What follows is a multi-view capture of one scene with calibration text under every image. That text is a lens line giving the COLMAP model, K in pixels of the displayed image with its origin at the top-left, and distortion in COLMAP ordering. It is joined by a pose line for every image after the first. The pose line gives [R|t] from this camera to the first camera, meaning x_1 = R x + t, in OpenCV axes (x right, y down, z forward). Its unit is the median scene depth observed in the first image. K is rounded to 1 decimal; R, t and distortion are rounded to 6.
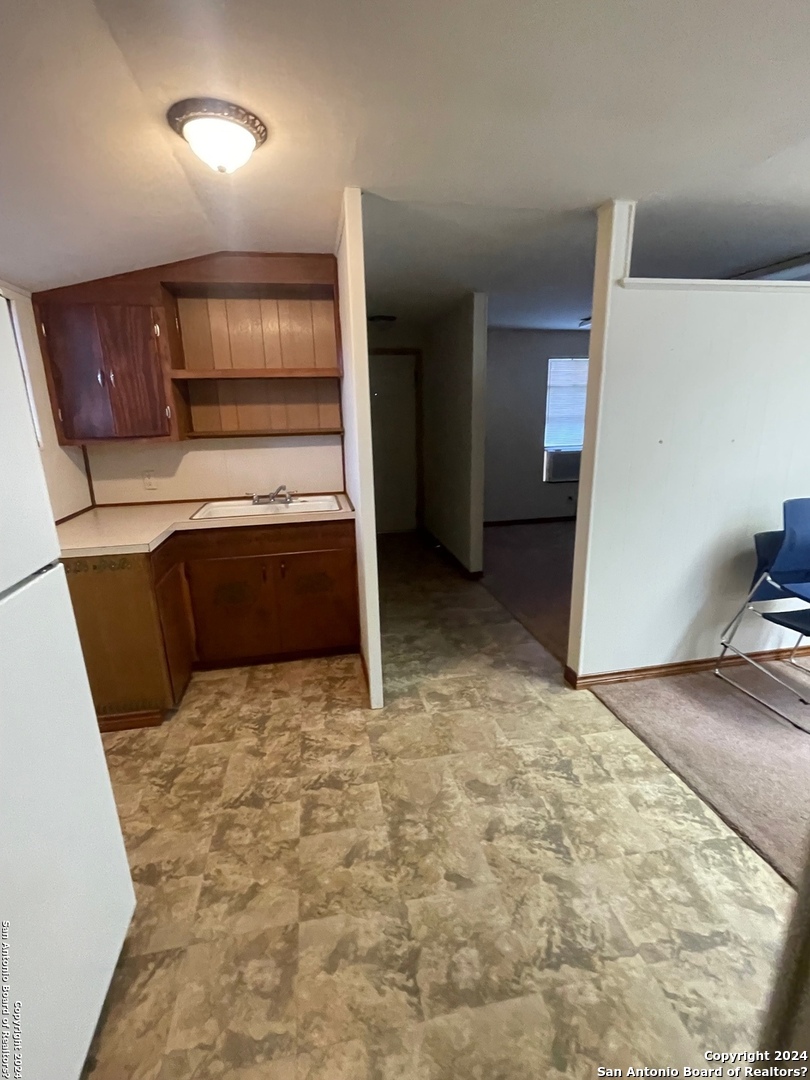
lens RADIAL K [[491.0, 0, 405.0], [0, 491.0, 540.0], [0, 0, 1]] dist [-0.016122, 0.007603]
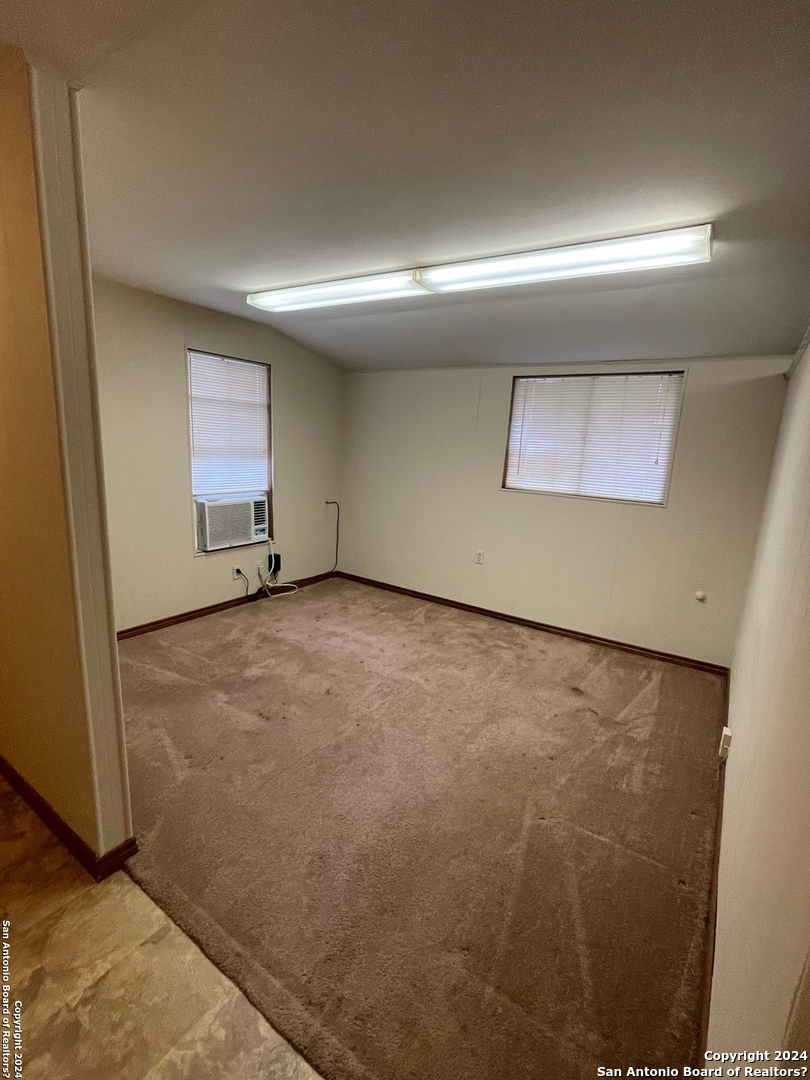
lens RADIAL K [[491.0, 0, 405.0], [0, 491.0, 540.0], [0, 0, 1]] dist [-0.016122, 0.007603]
pose [[0.707290, -0.084378, 0.701870, 0.110790], [0.115615, 0.993290, 0.002904, -0.287017], [-0.697405, 0.079092, 0.712300, 1.046212]]
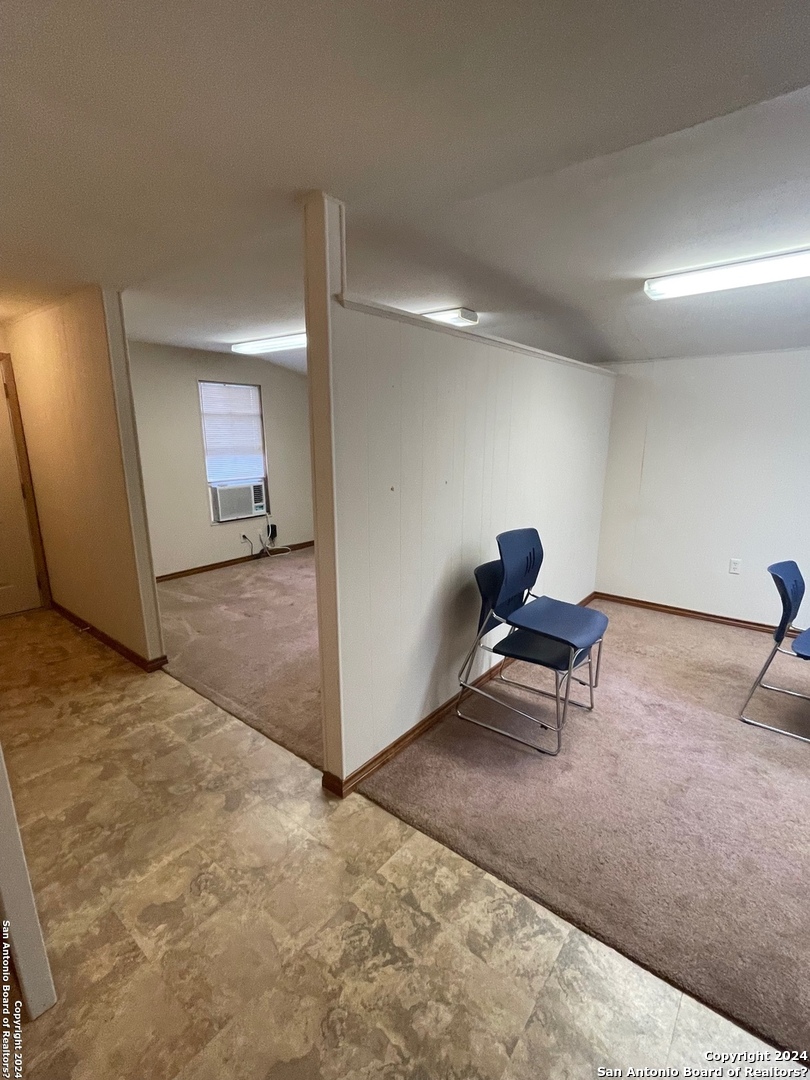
lens RADIAL K [[491.0, 0, 405.0], [0, 491.0, 540.0], [0, 0, 1]] dist [-0.016122, 0.007603]
pose [[0.761414, -0.123281, 0.636436, -0.034395], [0.152222, 0.988302, 0.009325, -0.119921], [-0.630140, 0.089780, 0.771274, 0.326229]]
